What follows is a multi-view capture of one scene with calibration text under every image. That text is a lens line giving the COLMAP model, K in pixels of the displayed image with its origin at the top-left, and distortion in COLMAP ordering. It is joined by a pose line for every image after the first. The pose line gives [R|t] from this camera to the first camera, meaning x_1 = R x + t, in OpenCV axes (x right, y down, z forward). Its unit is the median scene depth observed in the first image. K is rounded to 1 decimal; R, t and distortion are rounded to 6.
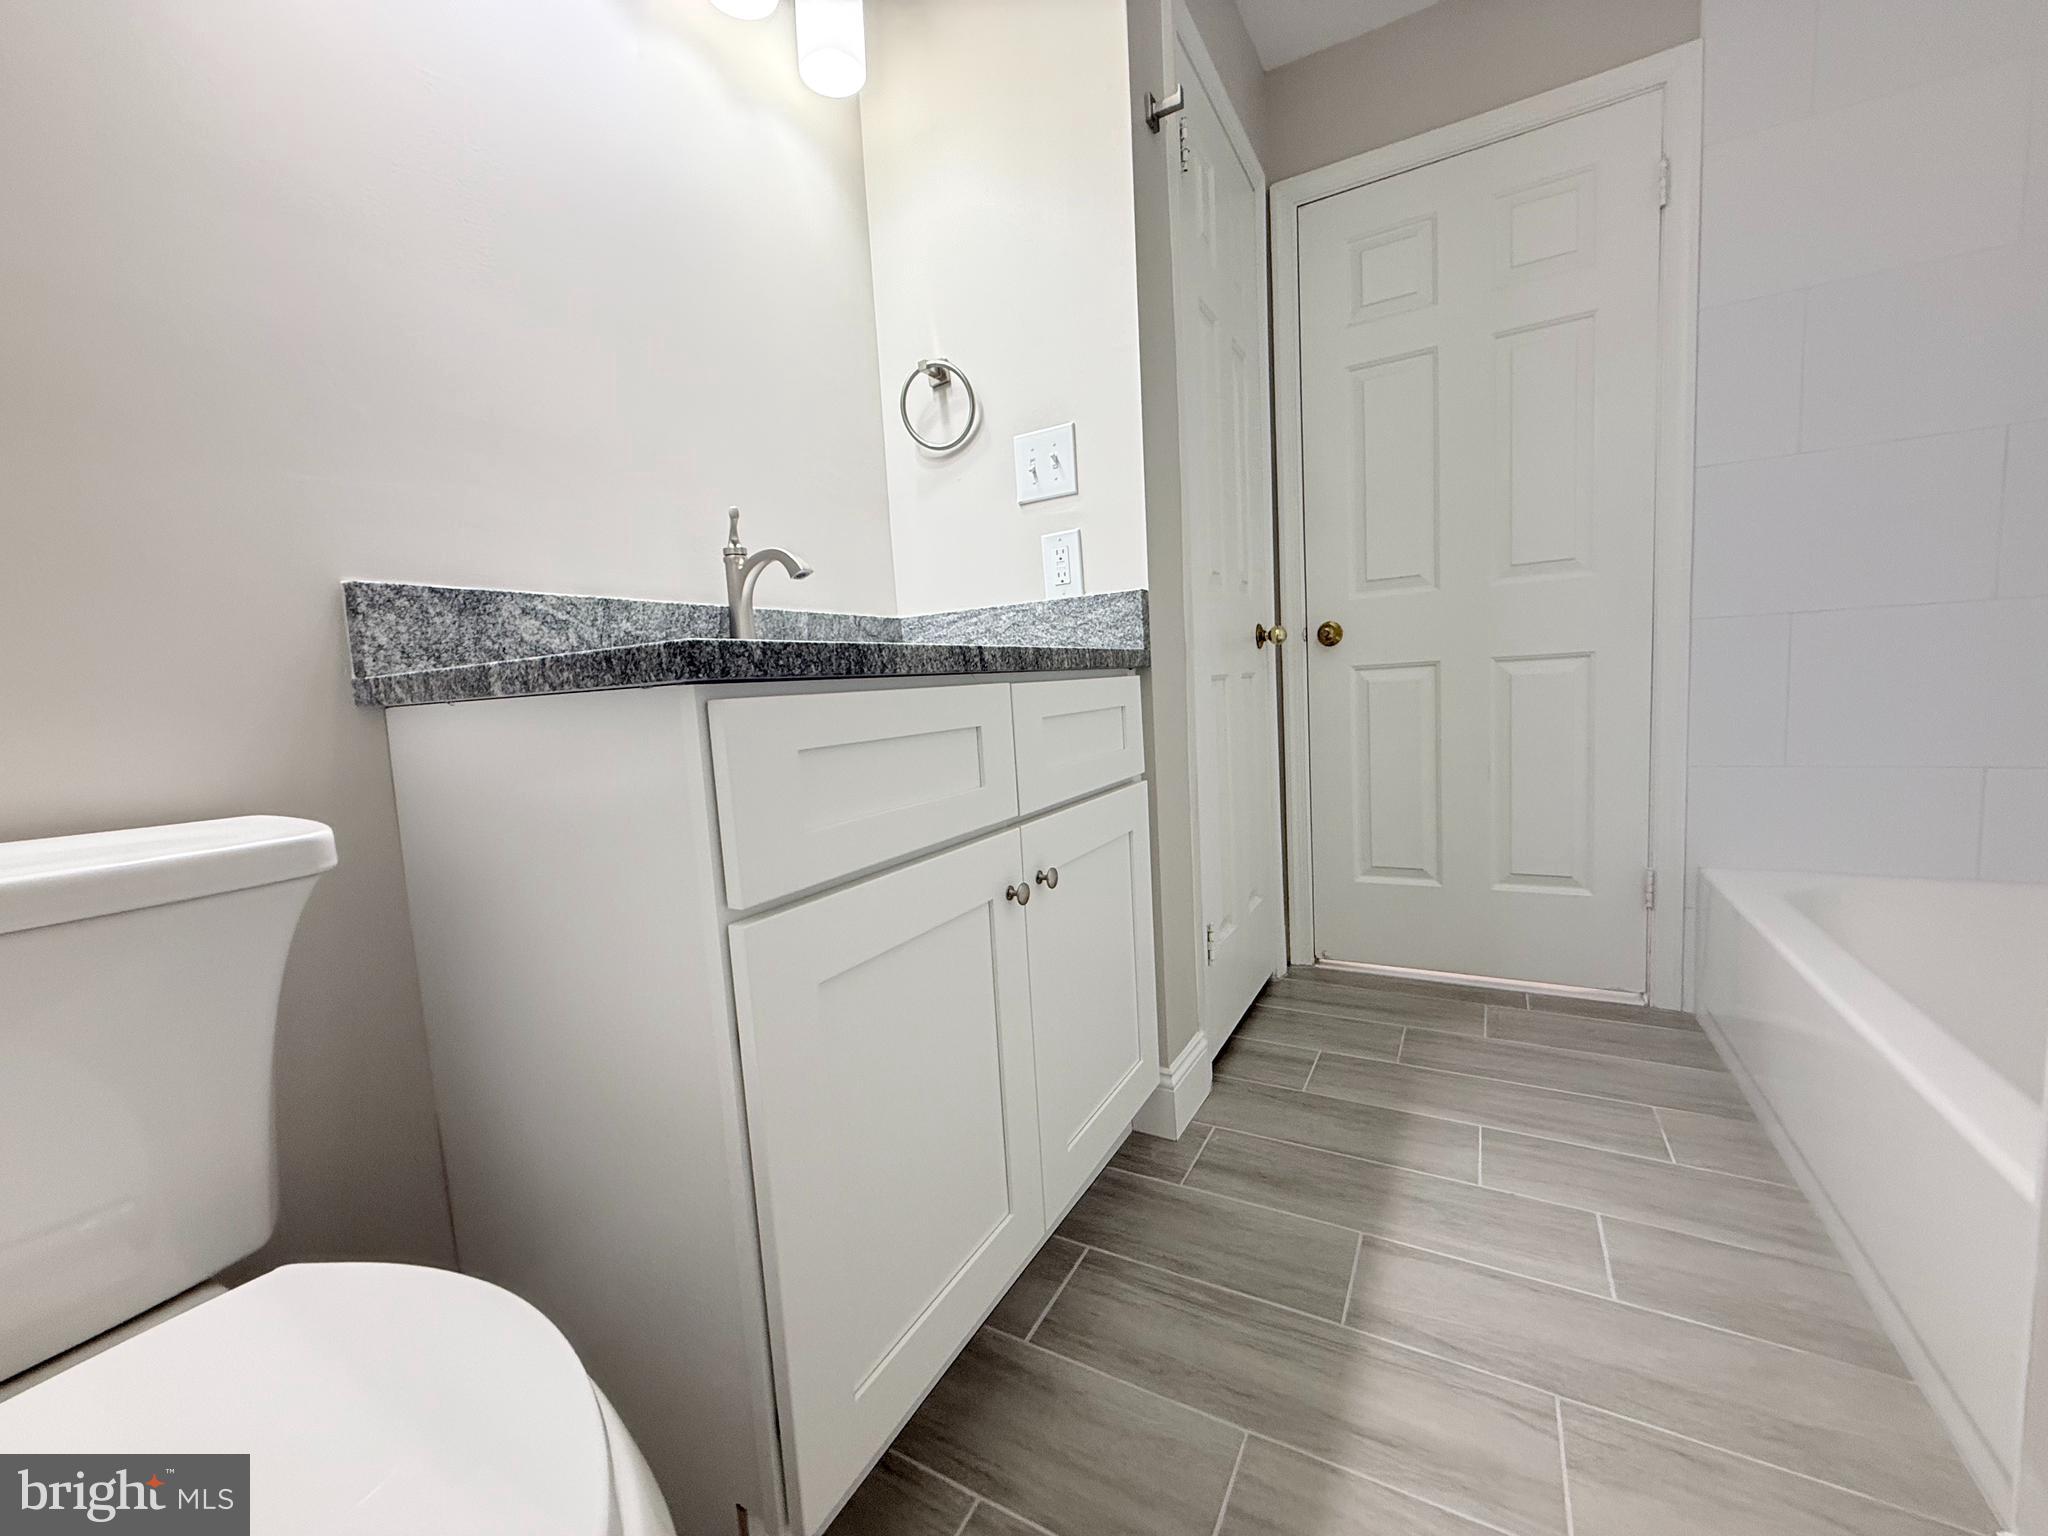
lens RADIAL K [[814.7, 0, 1018.8], [0, 814.7, 766.0], [0, 0, 1]] dist [-0.001066, 0.000229]
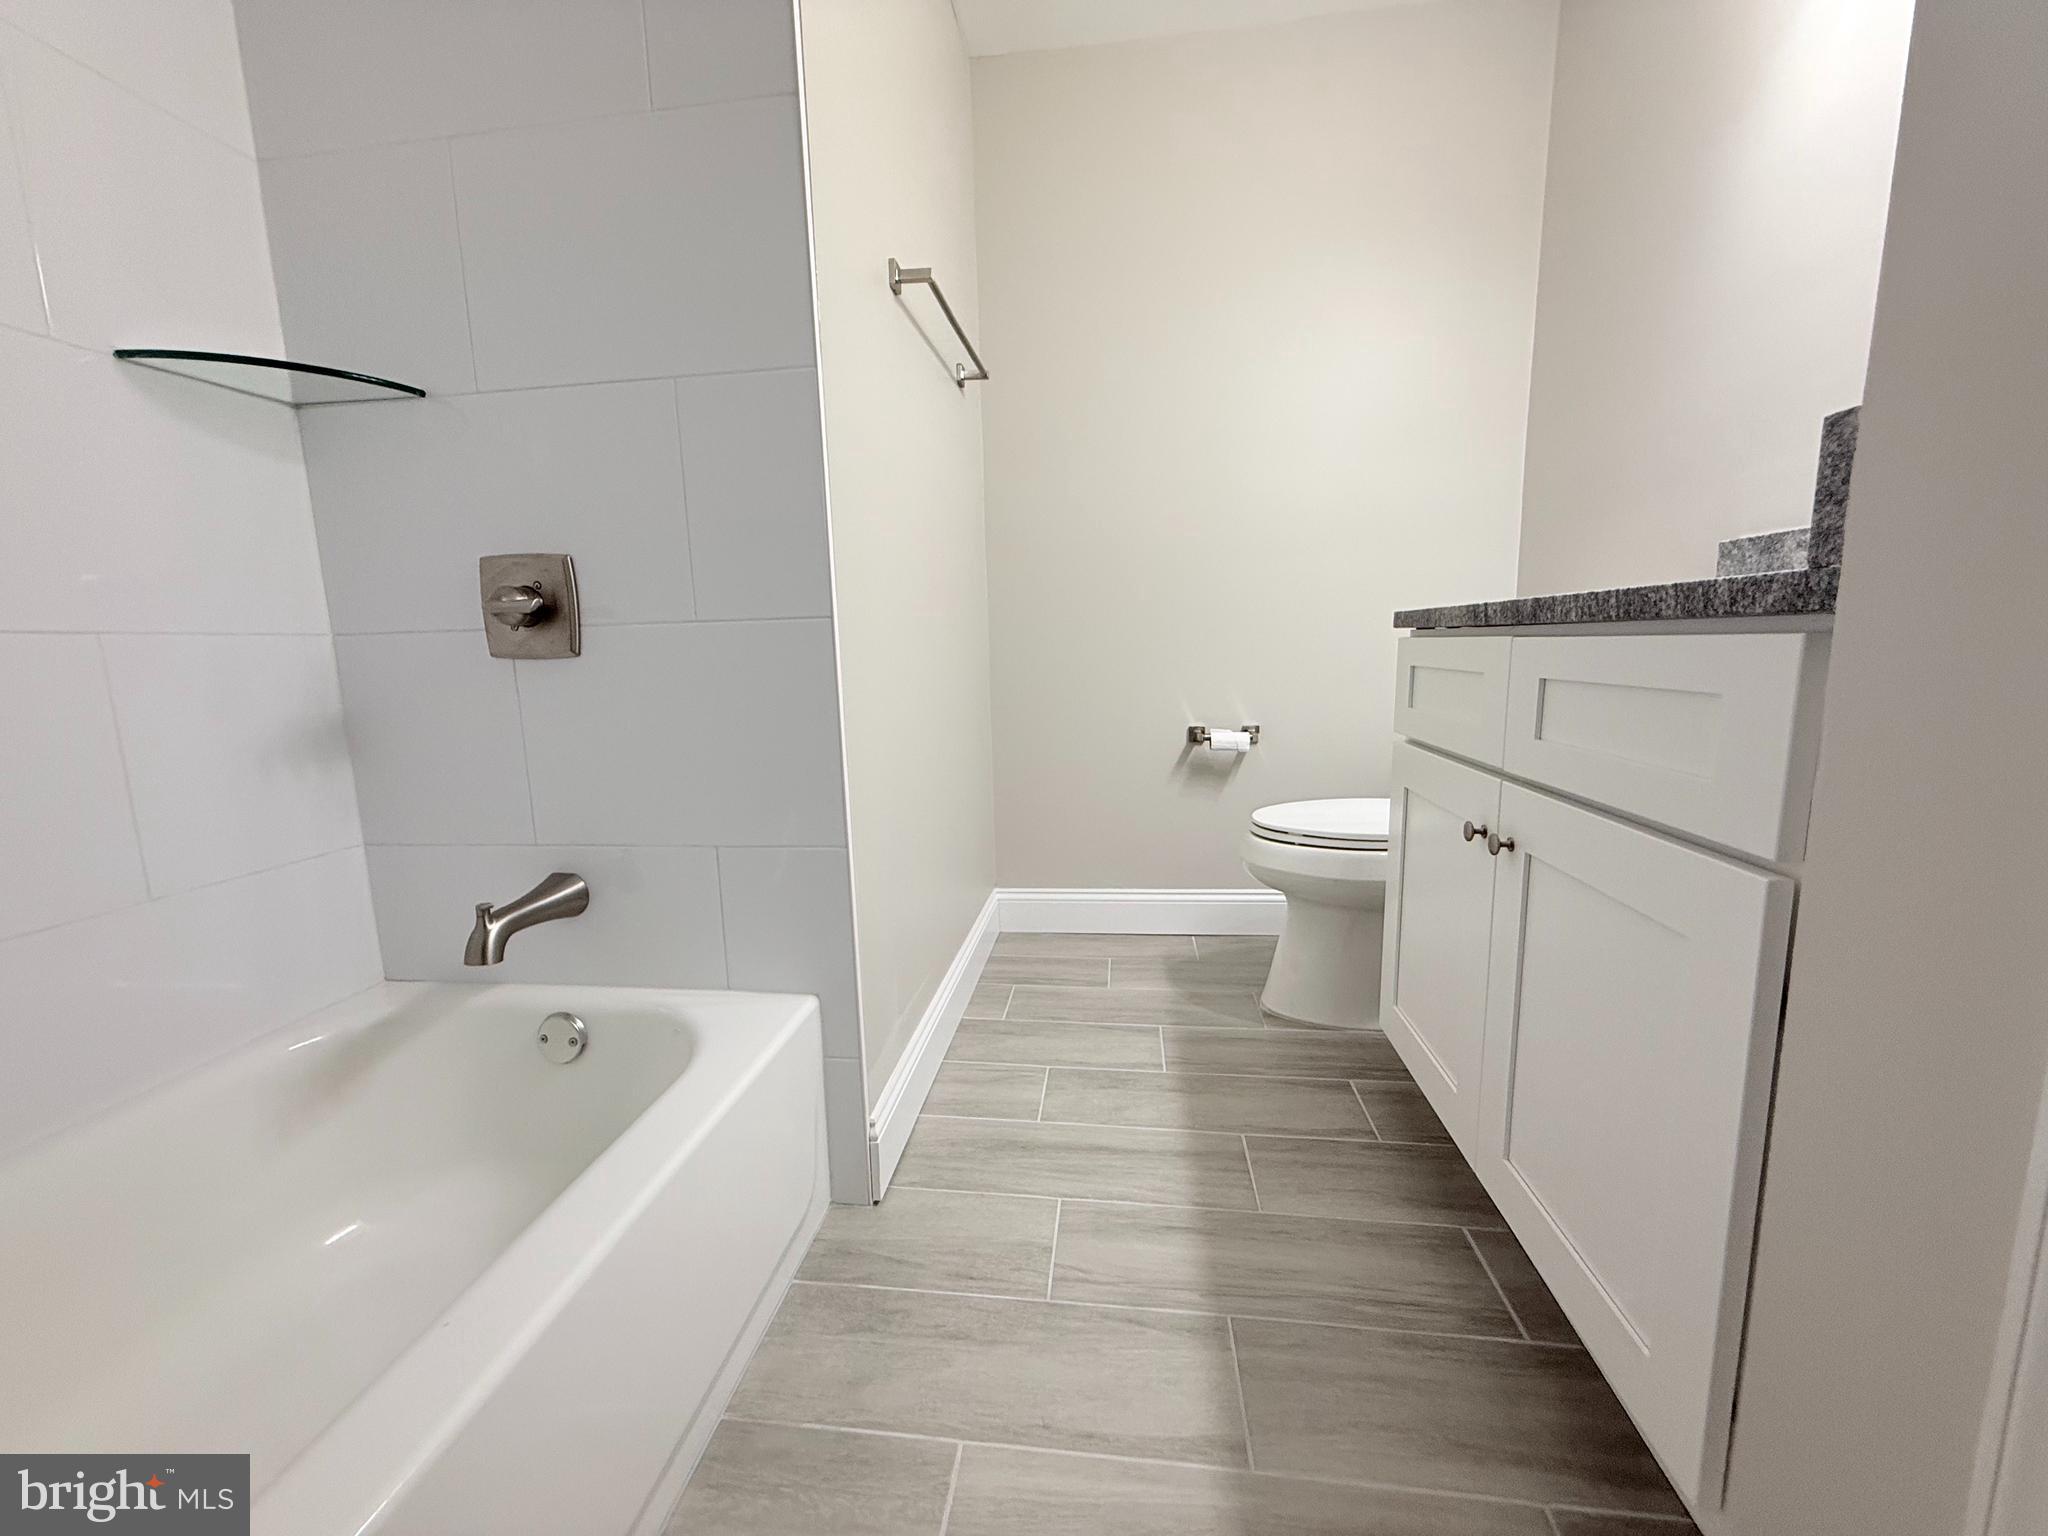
lens RADIAL K [[814.7, 0, 1025.5], [0, 814.7, 769.2], [0, 0, 1]] dist [-0.001066, 0.000229]
pose [[-0.917686, 0.140178, -0.371755, 0.950732], [0.039510, 0.963251, 0.265682, -0.238981], [0.395336, 0.229125, -0.889501, 1.723685]]
